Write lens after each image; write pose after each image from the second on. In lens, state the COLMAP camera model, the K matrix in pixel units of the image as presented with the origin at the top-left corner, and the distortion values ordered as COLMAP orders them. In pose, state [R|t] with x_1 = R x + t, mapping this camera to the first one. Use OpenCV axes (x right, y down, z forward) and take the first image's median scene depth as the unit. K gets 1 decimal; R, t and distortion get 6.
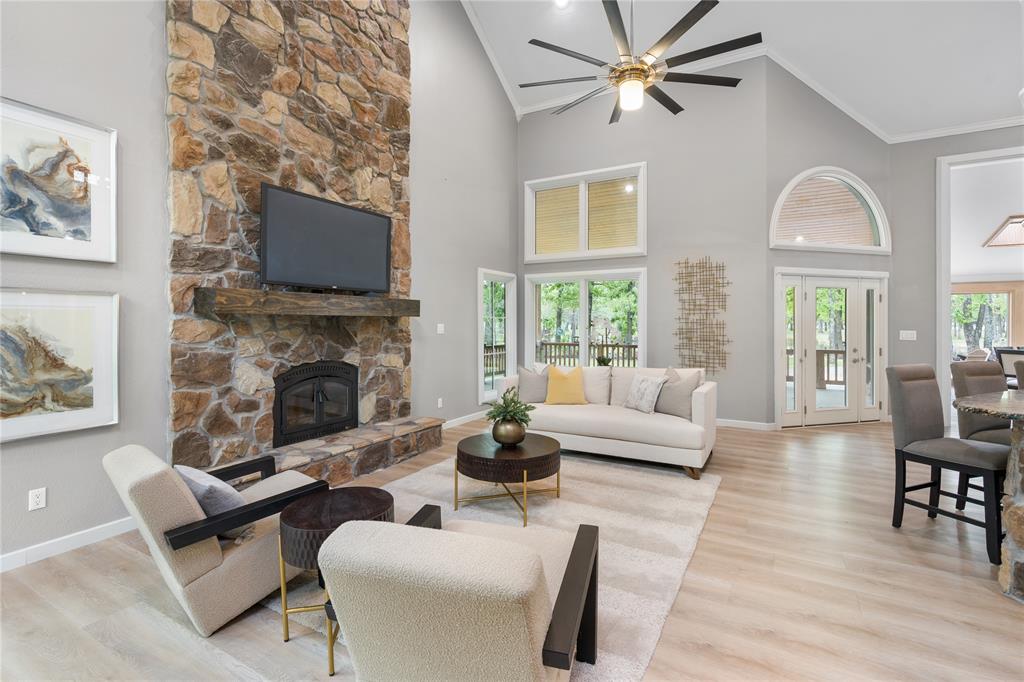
lens RADIAL K [[463.8, 0, 509.4], [0, 463.8, 325.2], [0, 0, 1]] dist [-0.005592, 0.002218]
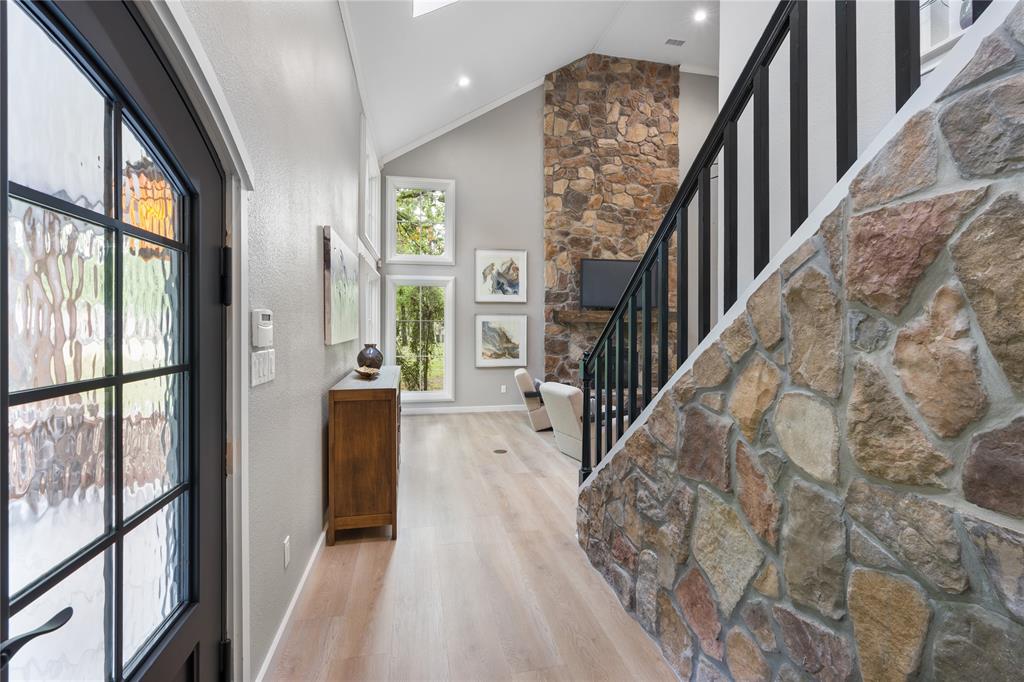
lens RADIAL K [[463.8, 0, 515.6], [0, 463.8, 322.5], [0, 0, 1]] dist [-0.005592, 0.002218]
pose [[0.675917, 0.002918, -0.736972, 0.733050], [-0.007155, 0.999971, -0.002603, -0.013229], [0.736943, 0.007032, 0.675918, -0.566949]]
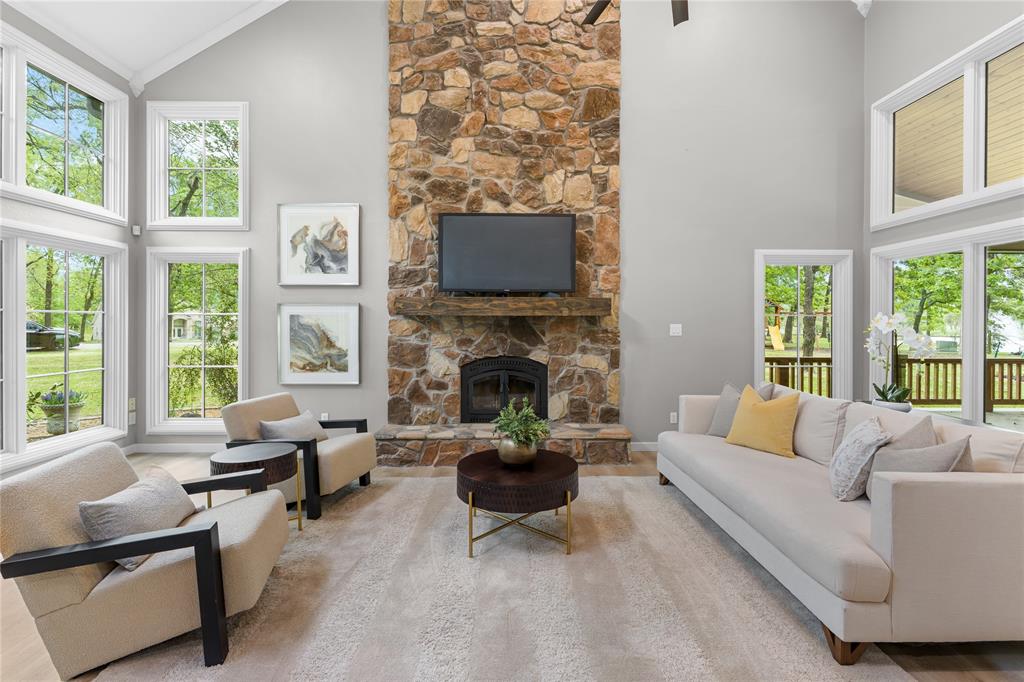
lens RADIAL K [[463.8, 0, 510.1], [0, 463.8, 323.3], [0, 0, 1]] dist [-0.005592, 0.002218]
pose [[0.519732, 0.003640, -0.854321, 0.614480], [-0.006974, 0.999976, 0.000018, -0.002945], [0.854301, 0.005948, 0.519745, 0.454315]]
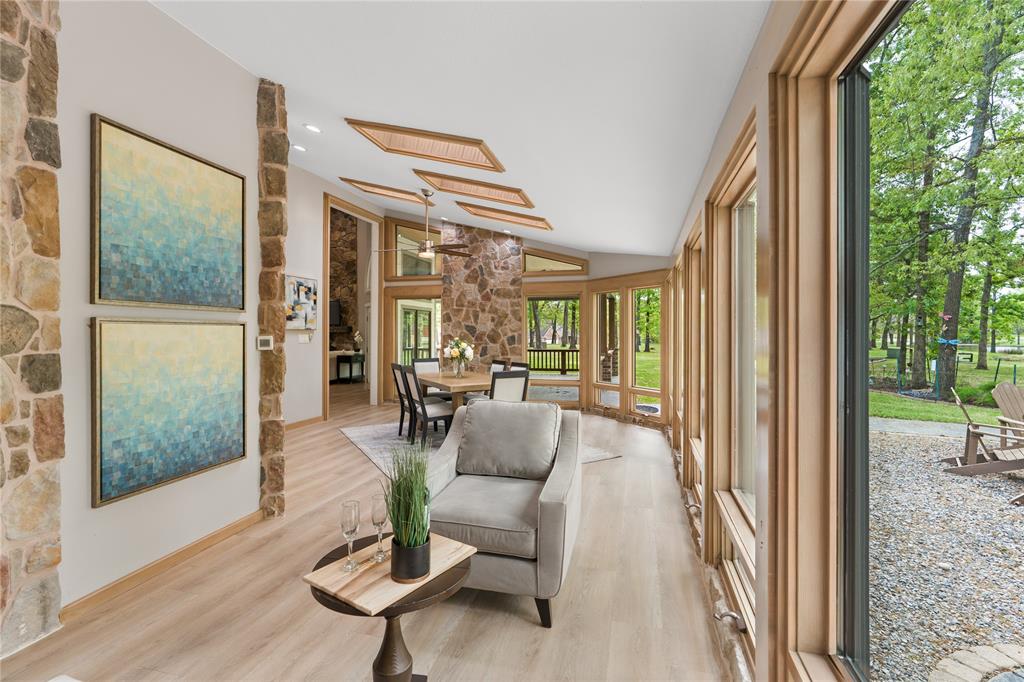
lens RADIAL K [[463.8, 0, 511.3], [0, 463.8, 331.9], [0, 0, 1]] dist [-0.005592, 0.002218]
pose [[0.256389, 0.006555, -0.966552, 3.819233], [-0.002587, 0.999978, 0.006095, -0.050350], [0.966570, 0.000938, 0.256400, 1.604927]]
